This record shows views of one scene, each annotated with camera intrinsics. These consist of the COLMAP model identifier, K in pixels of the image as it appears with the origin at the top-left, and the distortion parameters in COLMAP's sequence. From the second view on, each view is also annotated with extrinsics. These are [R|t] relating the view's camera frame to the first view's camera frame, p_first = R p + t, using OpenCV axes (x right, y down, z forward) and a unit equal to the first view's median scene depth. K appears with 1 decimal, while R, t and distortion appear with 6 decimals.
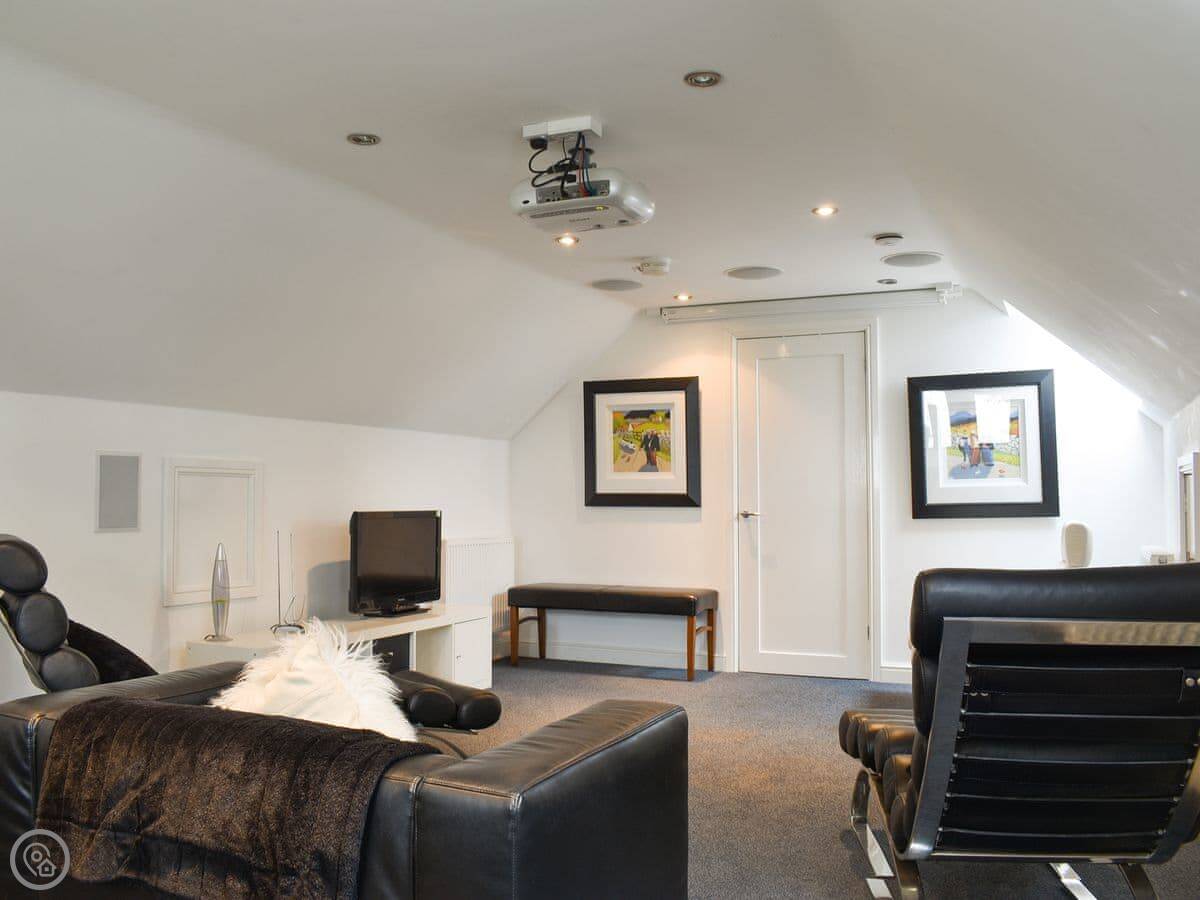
lens RADIAL K [[1027.2, 0, 605.0], [0, 1027.2, 488.3], [0, 0, 1]] dist [-0.084494, 0.004345]
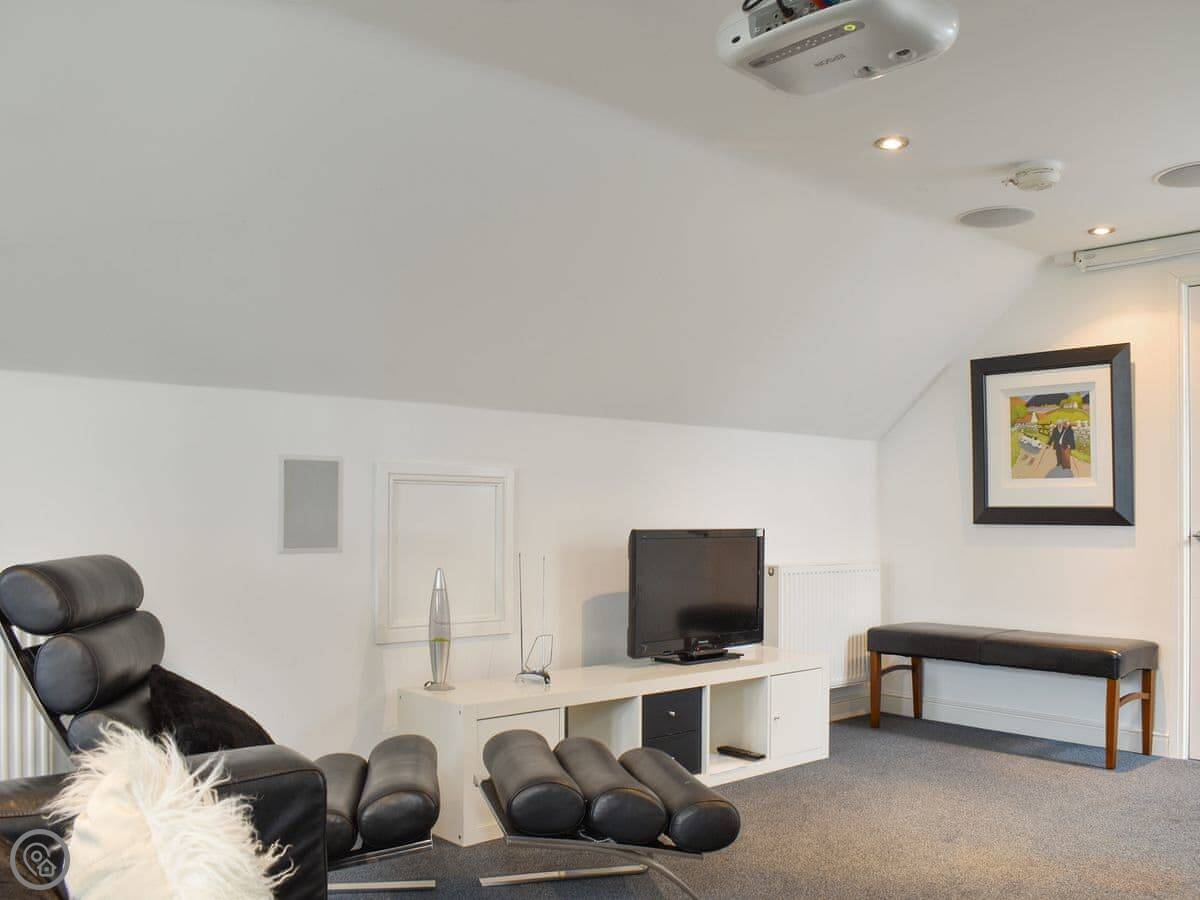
lens RADIAL K [[1071.8, 0, 607.9], [0, 1071.8, 522.7], [0, 0, 1]] dist [-0.082305, 0.003174]
pose [[0.913285, 0.003624, -0.407304, 0.059944], [0.003120, 0.999869, 0.015892, 0.003563], [0.407309, -0.015785, 0.913154, 0.191751]]
